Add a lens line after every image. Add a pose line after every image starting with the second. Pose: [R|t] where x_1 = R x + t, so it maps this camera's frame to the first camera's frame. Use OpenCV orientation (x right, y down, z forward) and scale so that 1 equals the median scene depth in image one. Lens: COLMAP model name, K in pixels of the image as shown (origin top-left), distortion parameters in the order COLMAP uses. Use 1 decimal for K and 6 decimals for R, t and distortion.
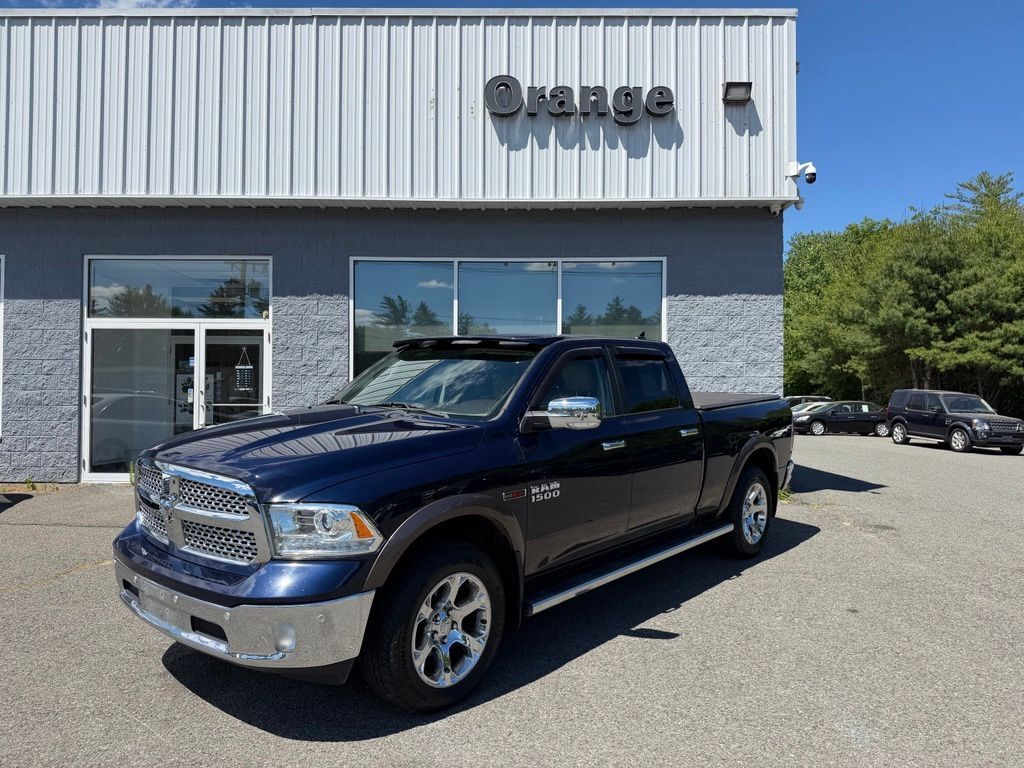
lens RADIAL K [[747.2, 0, 512.0], [0, 747.2, 388.3], [0, 0, 1]] dist [0.001522, -0.004057]
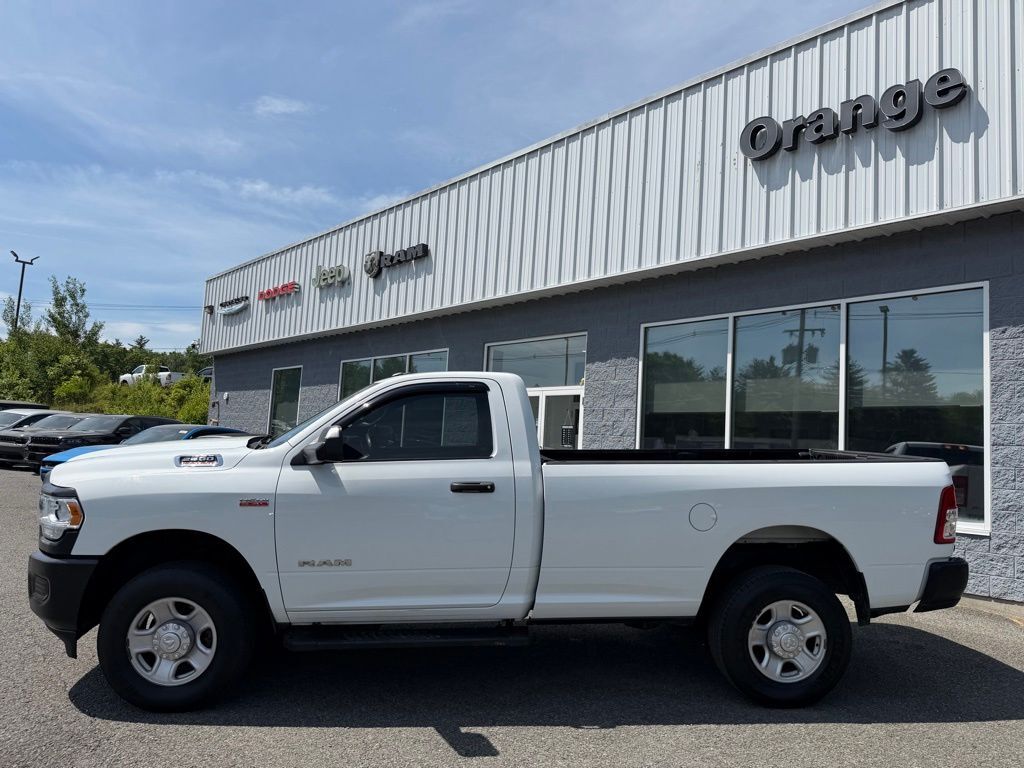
lens RADIAL K [[730.2, 0, 486.0], [0, 730.2, 386.0], [0, 0, 1]] dist [0.001815, -0.035758]
pose [[0.653027, -0.038586, -0.756351, 0.439565], [-0.035789, 0.996013, -0.081713, 0.005208], [0.756489, 0.080430, 0.649042, 0.168646]]
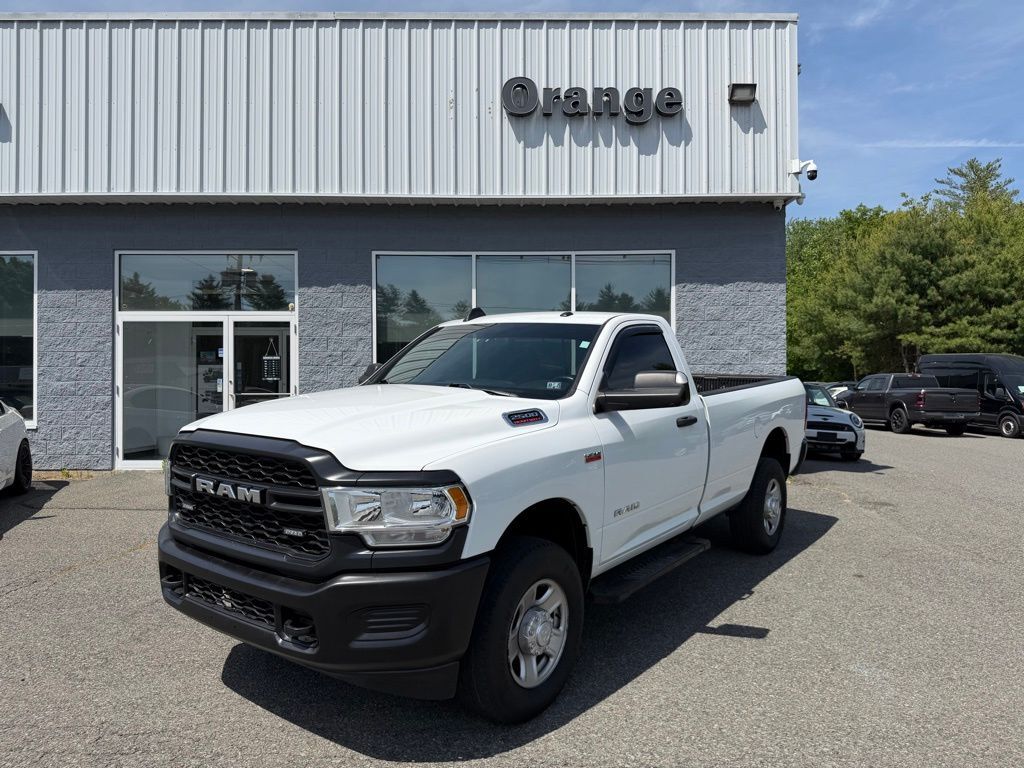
lens RADIAL K [[753.2, 0, 514.1], [0, 753.2, 382.5], [0, 0, 1]] dist [0.003705, -0.006913]
pose [[0.999845, -0.007065, 0.016126, -0.039138], [0.006923, 0.999937, 0.008890, -0.000766], [-0.016188, -0.008777, 0.999830, -0.057752]]
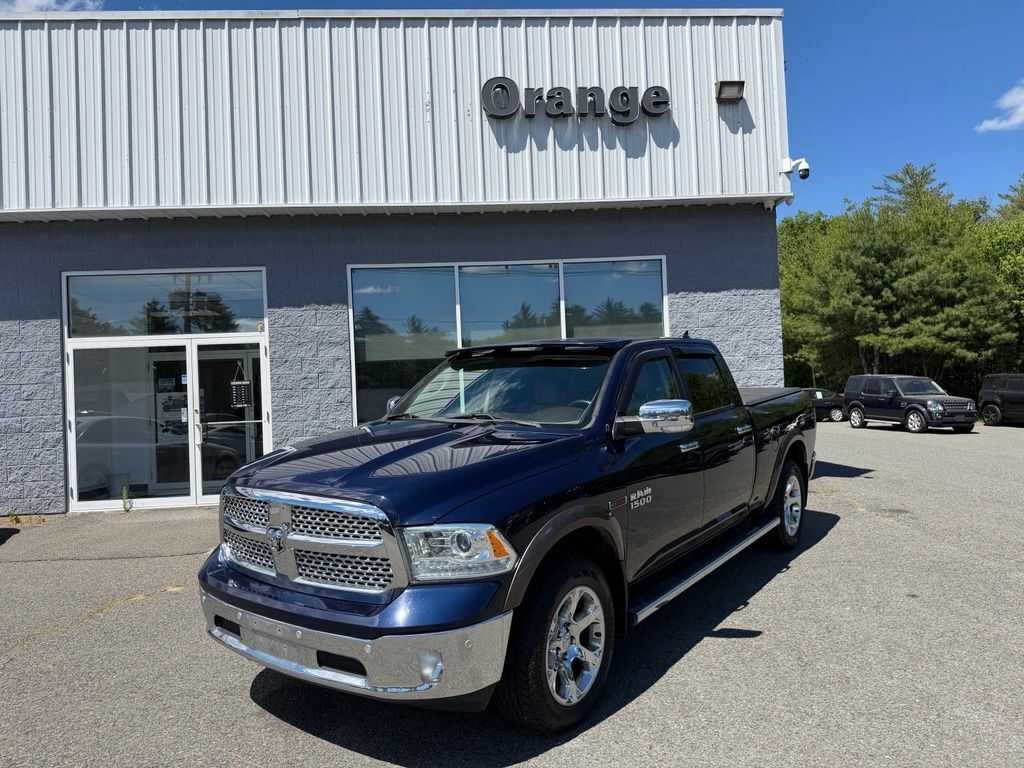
lens RADIAL K [[748.2, 0, 514.5], [0, 748.2, 385.6], [0, 0, 1]] dist [0.001649, -0.004991]
pose [[0.995774, -0.044339, 0.080430, -0.088649], [0.044723, 0.998995, -0.002979, -0.006281], [-0.080217, 0.006563, 0.996756, 0.012114]]
